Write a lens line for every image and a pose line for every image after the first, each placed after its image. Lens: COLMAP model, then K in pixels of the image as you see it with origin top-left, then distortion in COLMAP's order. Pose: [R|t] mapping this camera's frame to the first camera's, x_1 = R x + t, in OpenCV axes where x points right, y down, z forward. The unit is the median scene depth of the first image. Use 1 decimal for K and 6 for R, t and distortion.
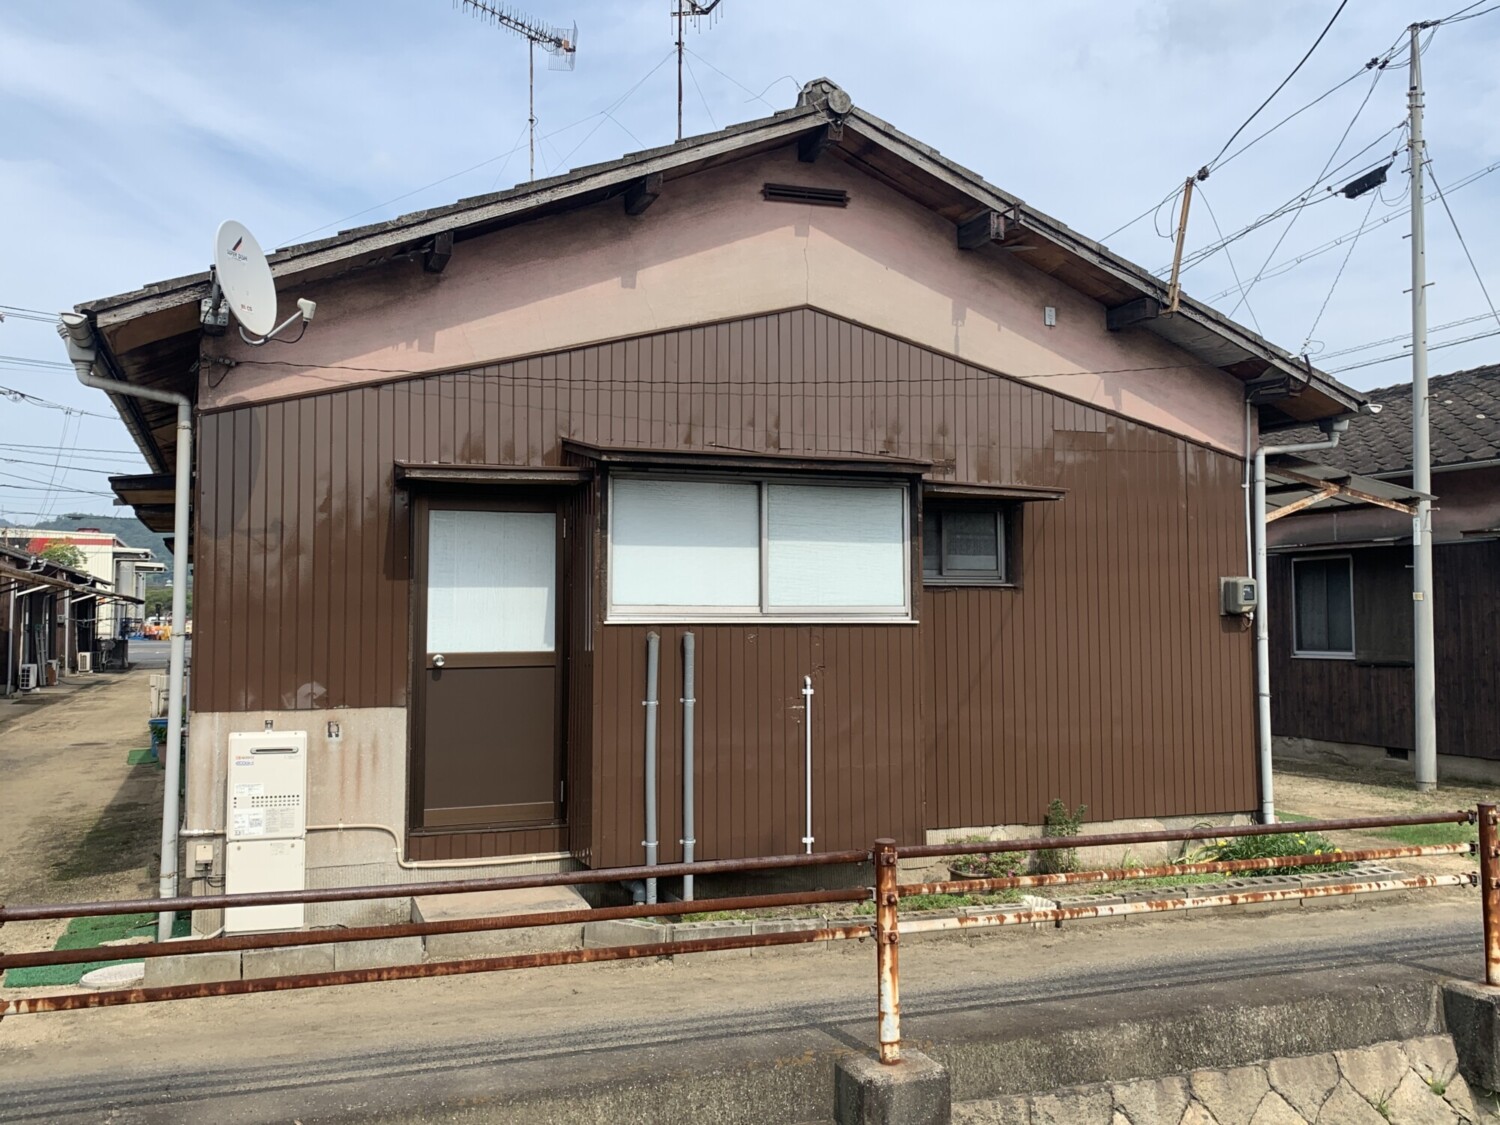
lens RADIAL K [[1338.0, 0, 750.0], [0, 1338.0, 562.5], [0, 0, 1]] dist [-0.001359, -0.003576]
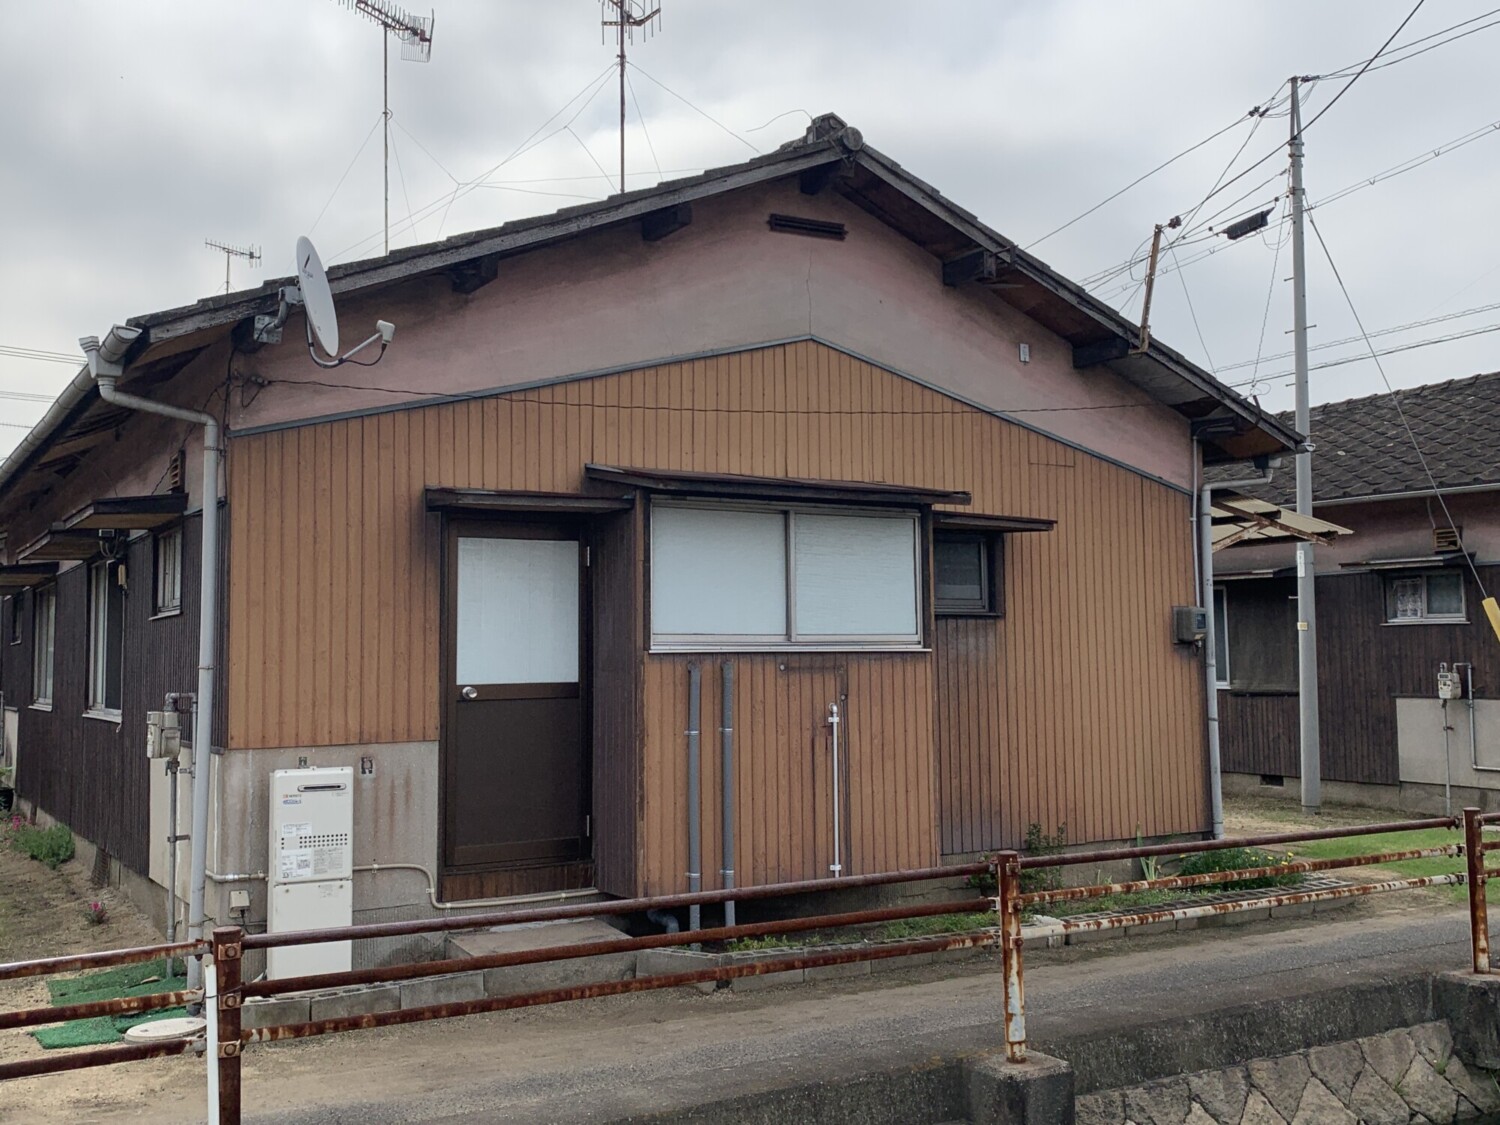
lens RADIAL K [[1475.0, 0, 750.0], [0, 1475.0, 562.5], [0, 0, 1]] dist [0.012863, -0.034657]
pose [[0.984042, 0.004167, 0.177885, -0.219631], [-0.000220, 0.999753, -0.022205, 0.002626], [-0.177934, 0.021812, 0.983801, -0.087671]]
